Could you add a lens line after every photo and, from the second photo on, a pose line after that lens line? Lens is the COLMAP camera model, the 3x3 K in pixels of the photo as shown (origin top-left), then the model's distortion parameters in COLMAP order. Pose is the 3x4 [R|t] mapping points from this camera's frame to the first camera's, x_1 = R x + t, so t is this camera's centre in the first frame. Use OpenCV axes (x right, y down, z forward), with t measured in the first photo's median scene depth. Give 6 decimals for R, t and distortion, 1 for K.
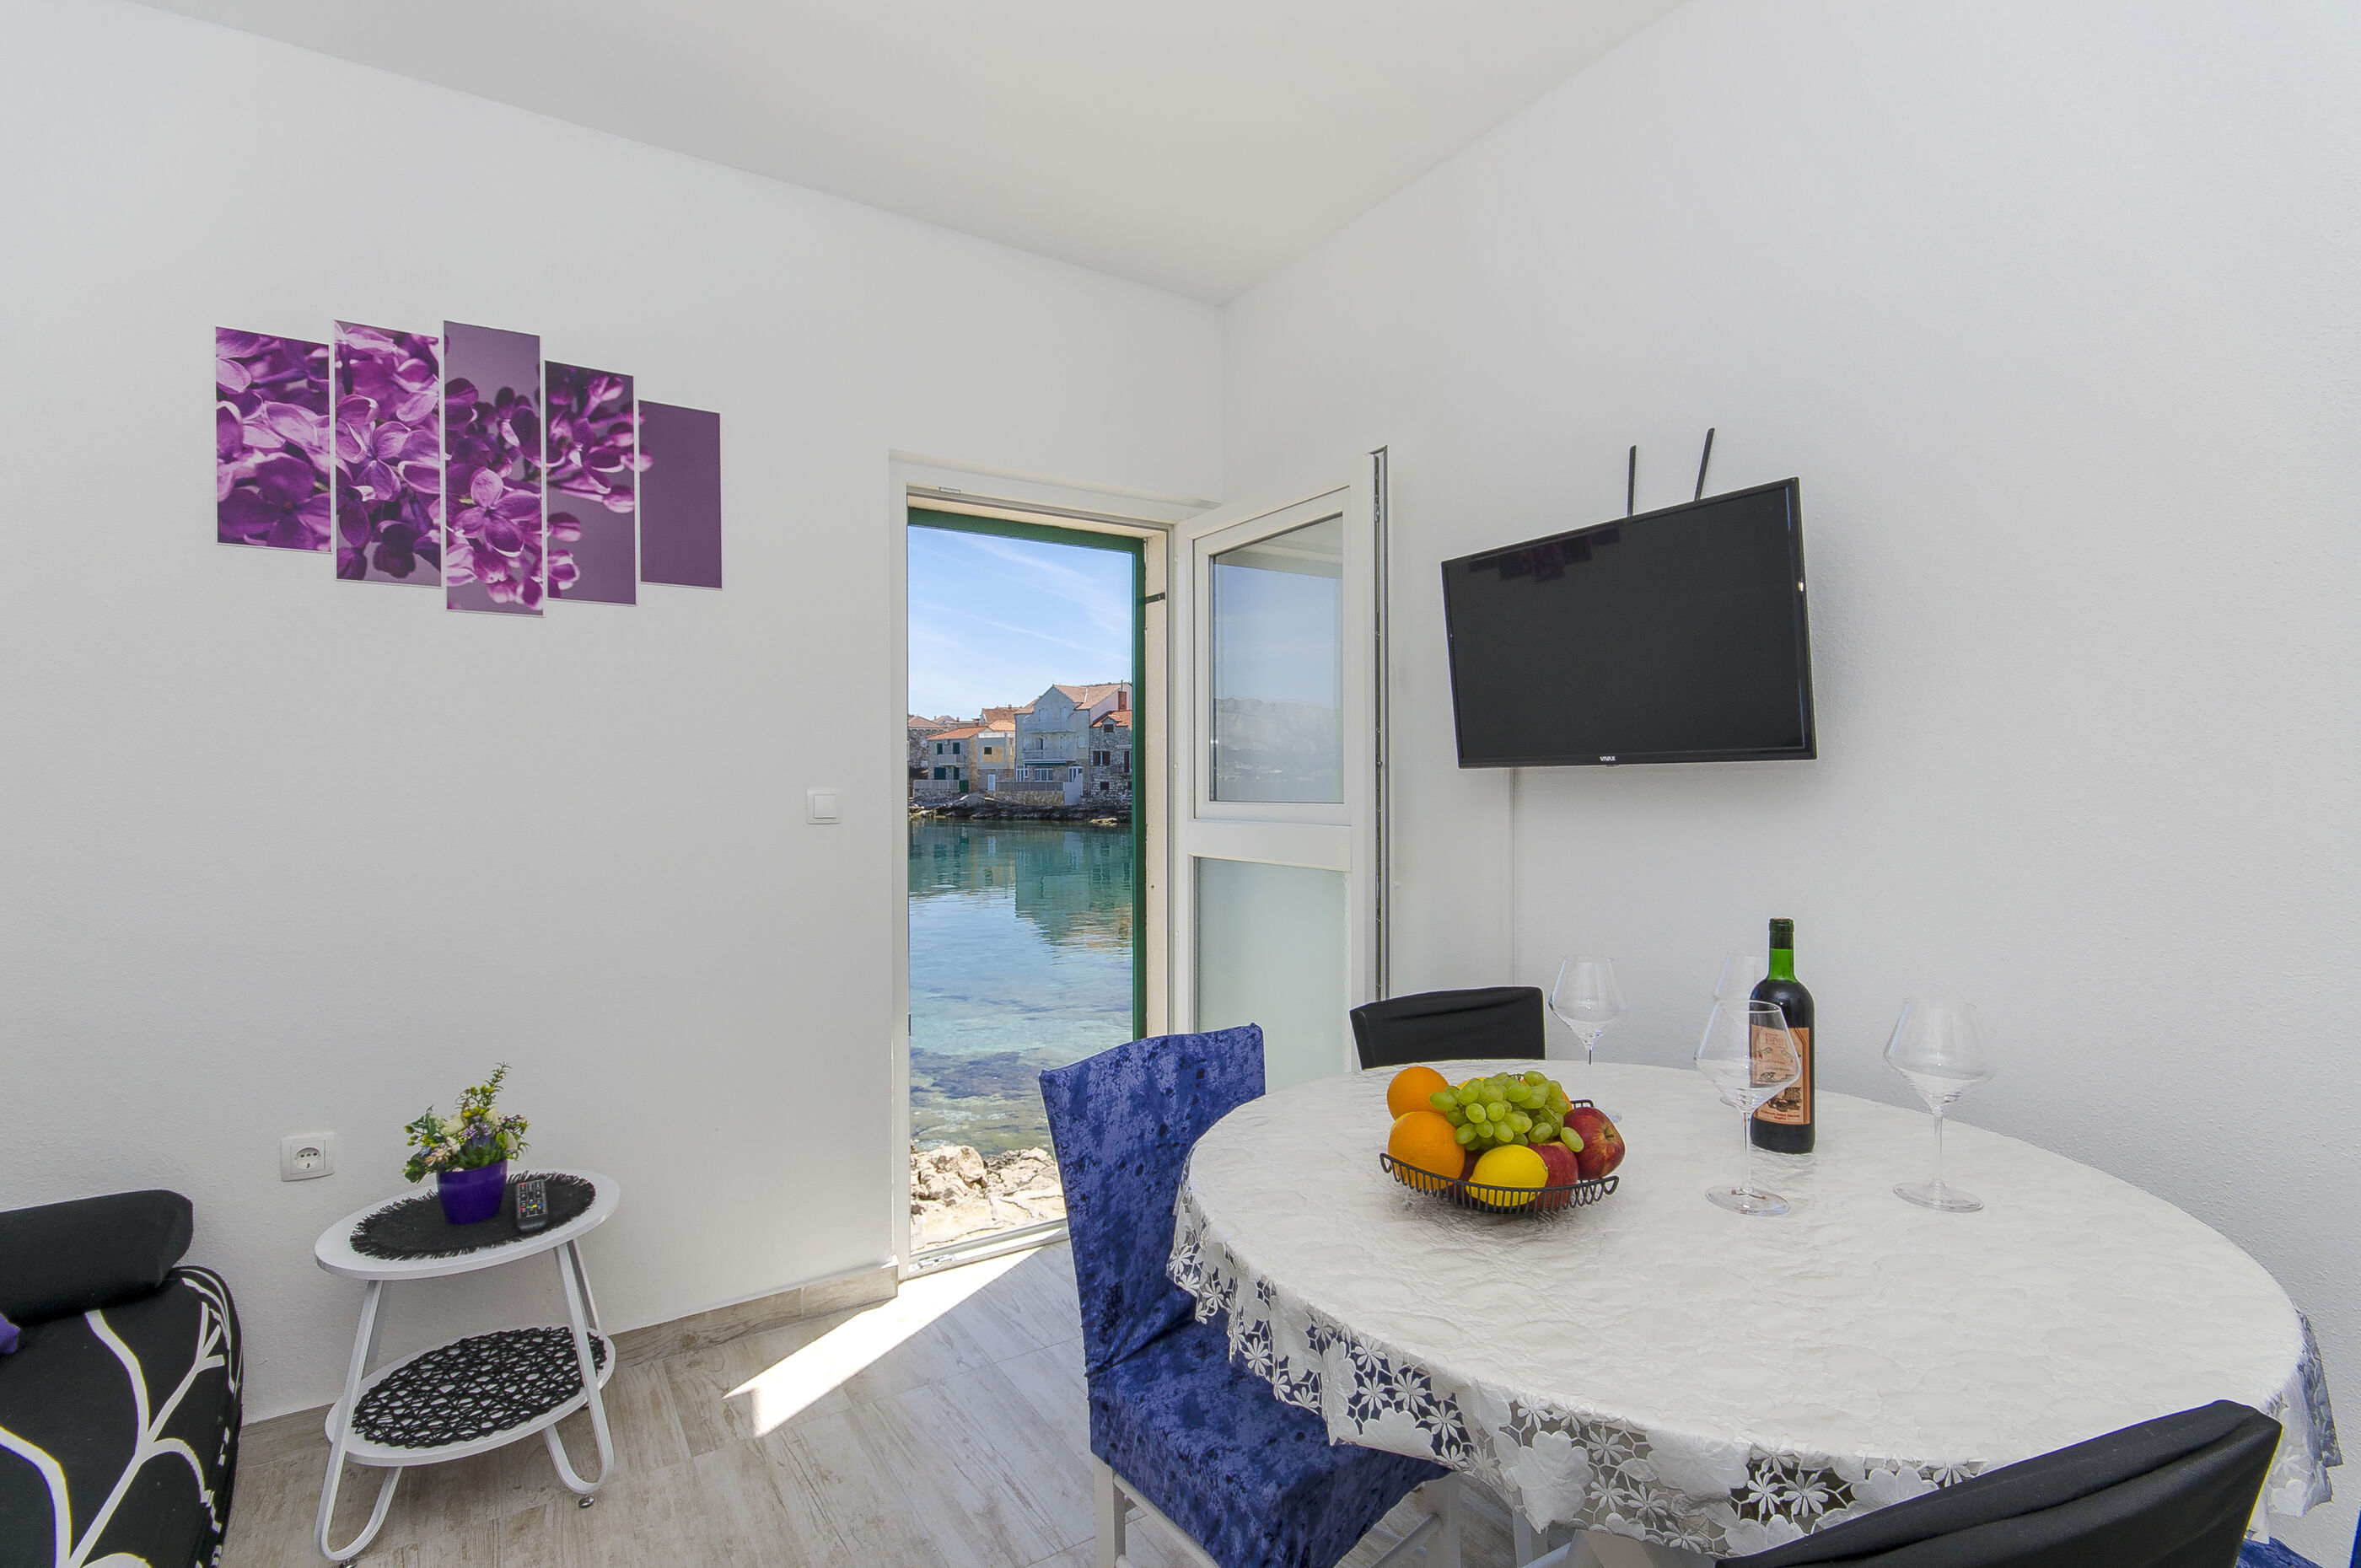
lens RADIAL K [[1107.7, 0, 1185.8], [0, 1107.7, 793.0], [0, 0, 1]] dist [0.005962, -0.001326]
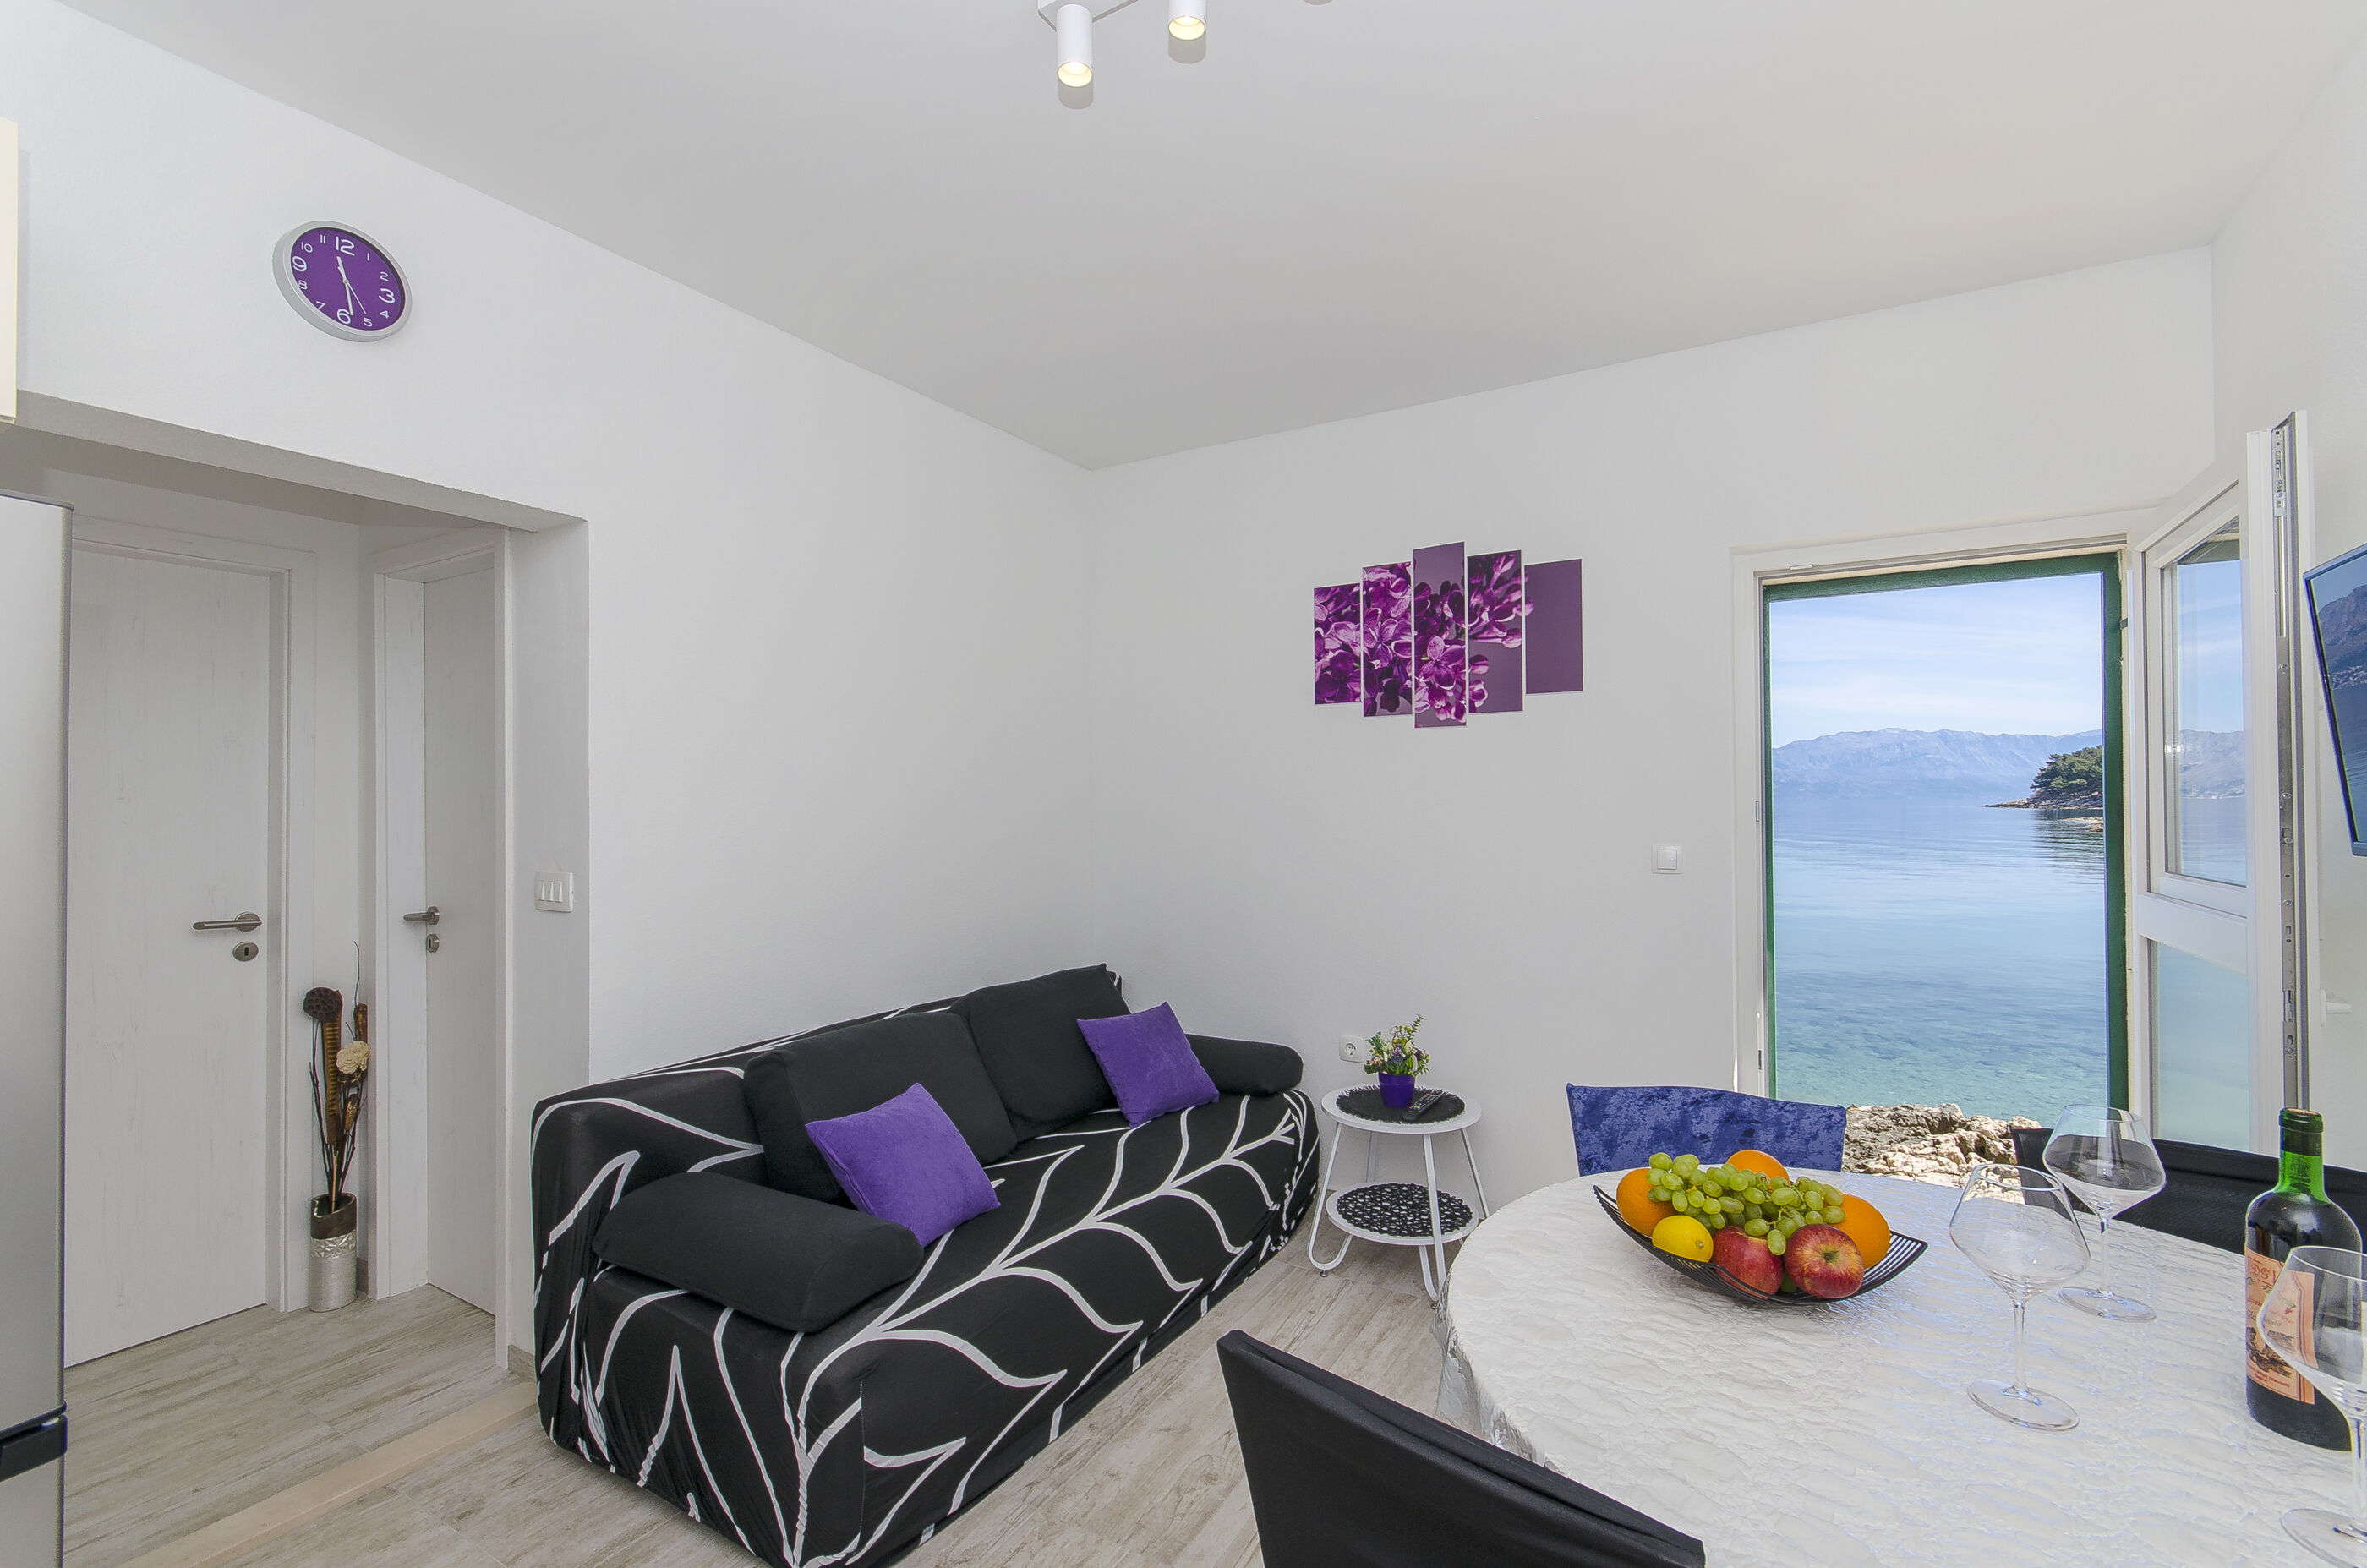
lens RADIAL K [[1034.7, 0, 1187.5], [0, 1034.7, 793.8], [0, 0, 1]] dist [0.009422, -0.004847]
pose [[0.449609, -0.005364, -0.893209, 0.534883], [-0.007123, 0.999929, -0.009590, -0.053470], [0.893197, 0.010674, 0.449539, 0.031524]]
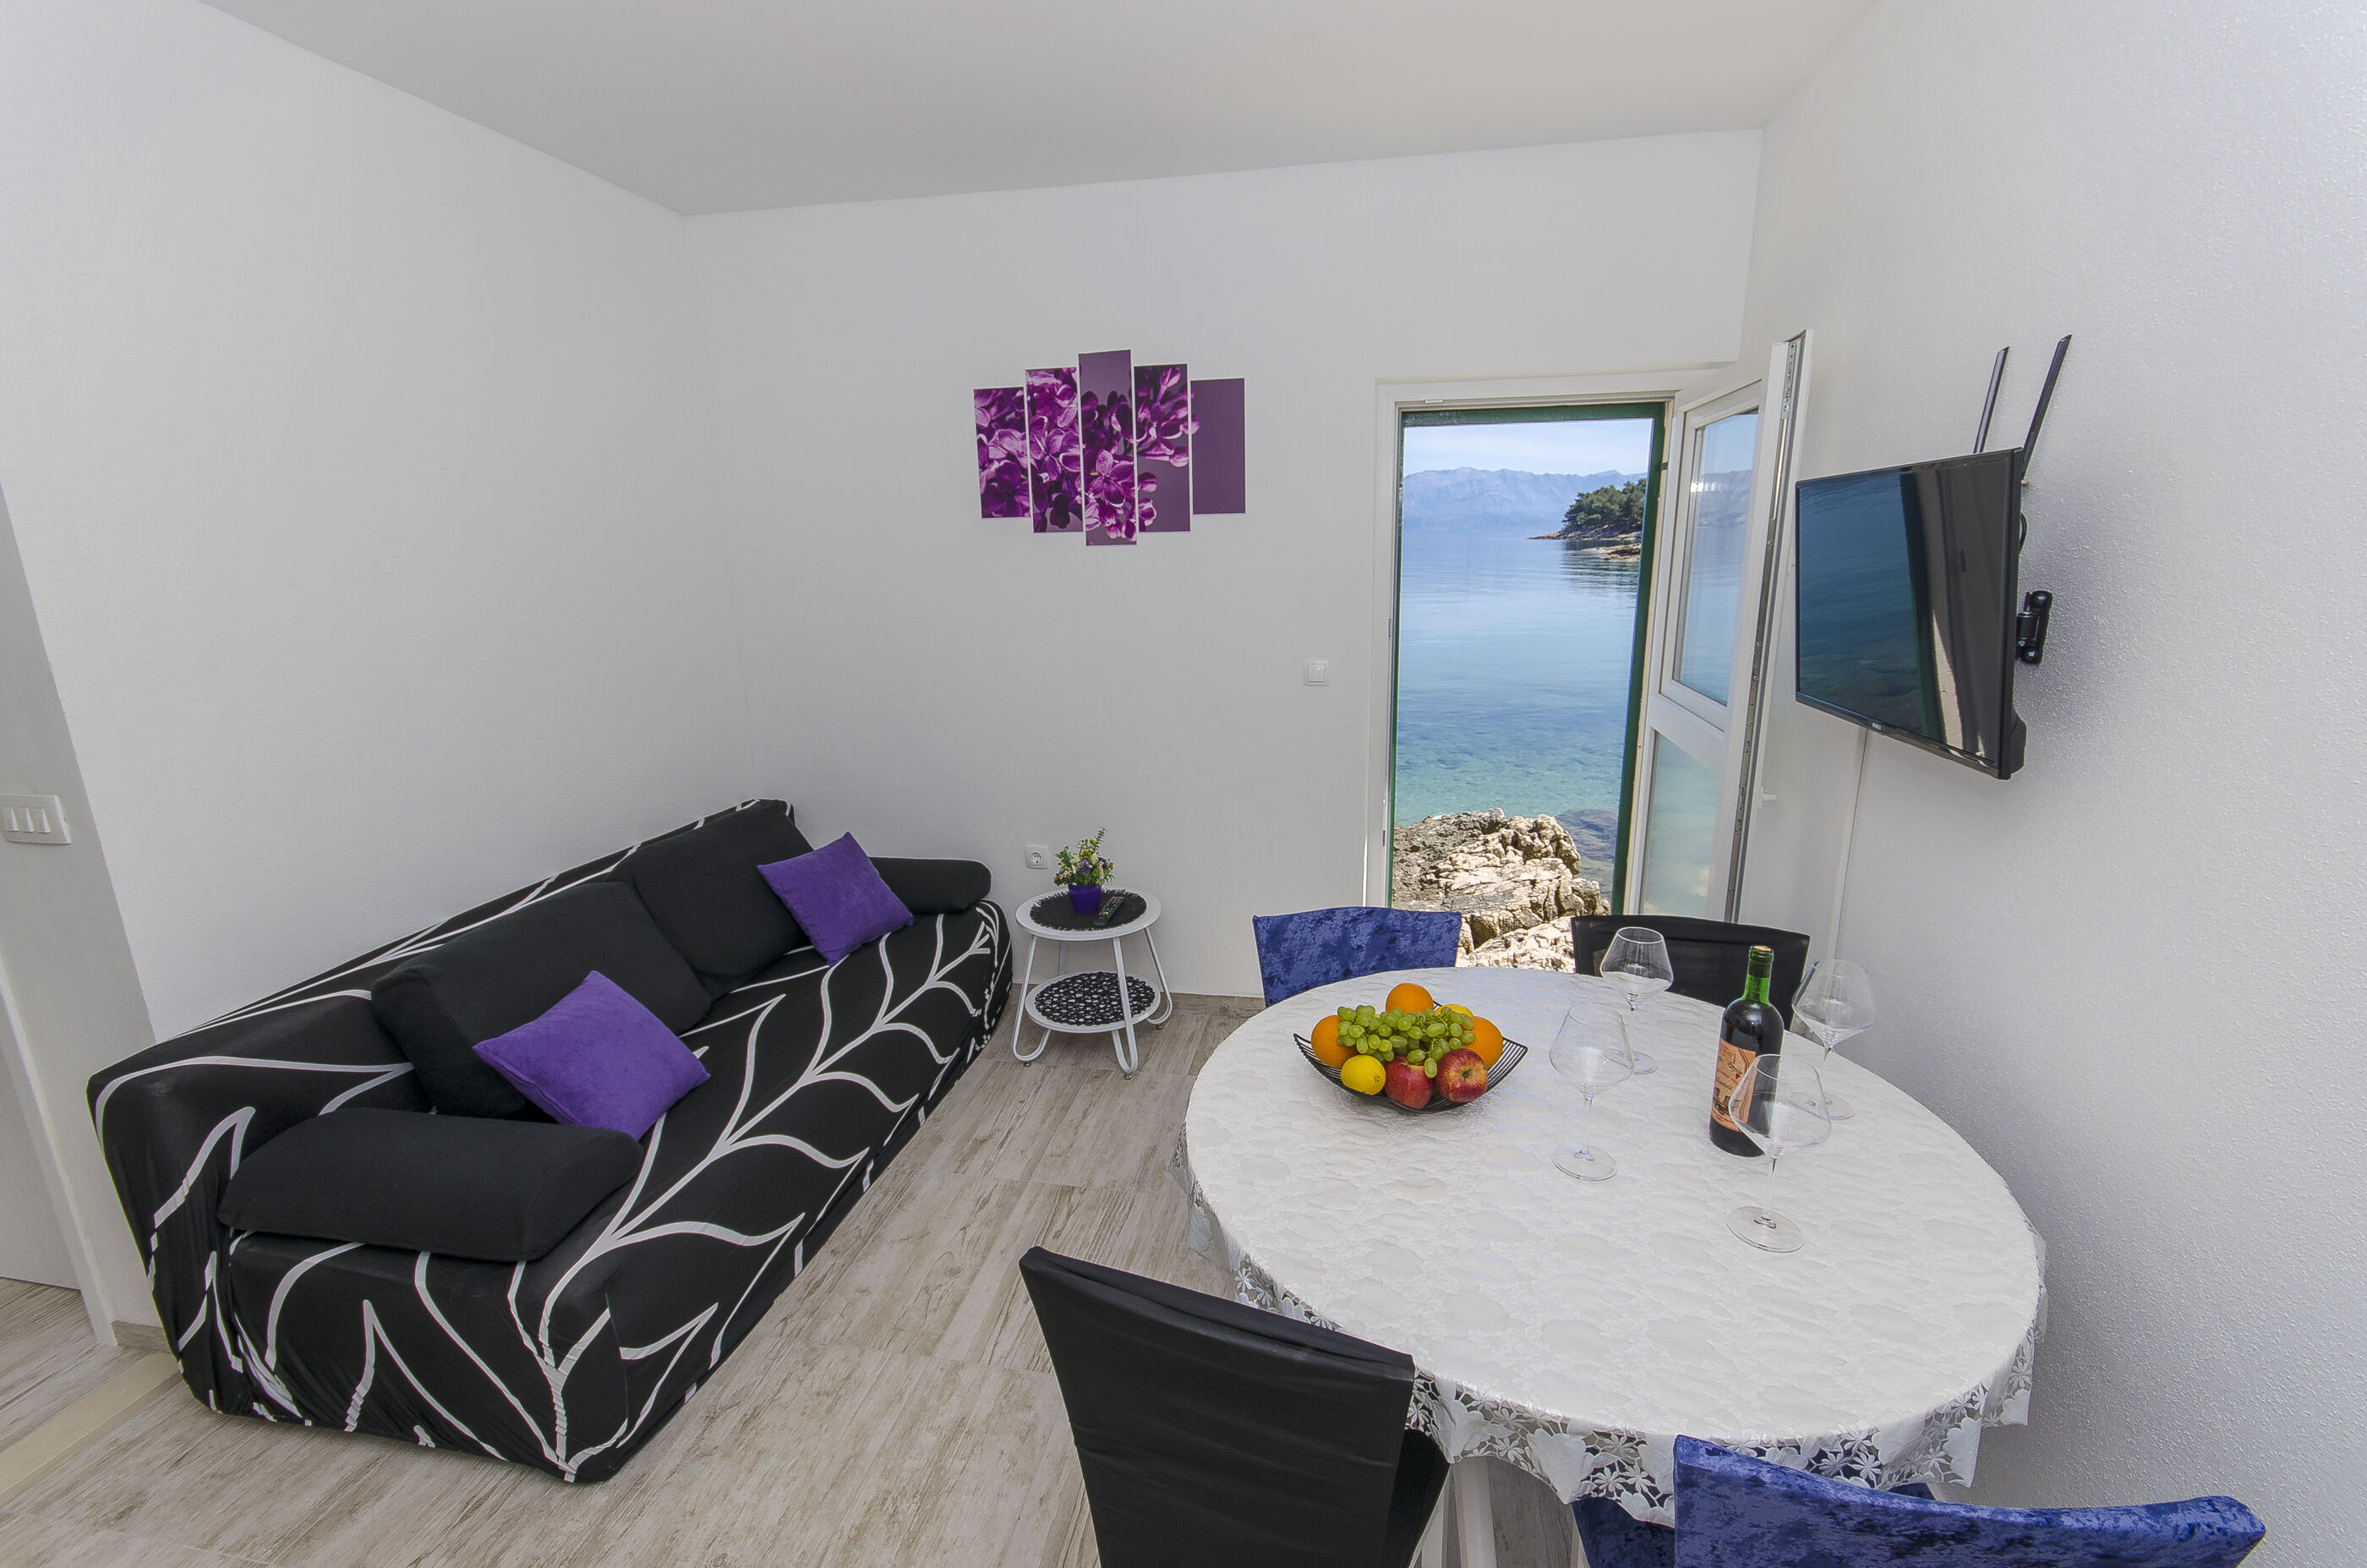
lens RADIAL K [[1034.7, 0, 1188.7], [0, 1034.7, 796.9], [0, 0, 1]] dist [0.009422, -0.004847]
pose [[0.726075, 0.157755, -0.669274, 0.507550], [0.008195, 0.971272, 0.237831, -0.169843], [0.687567, -0.178168, 0.703924, -0.017220]]
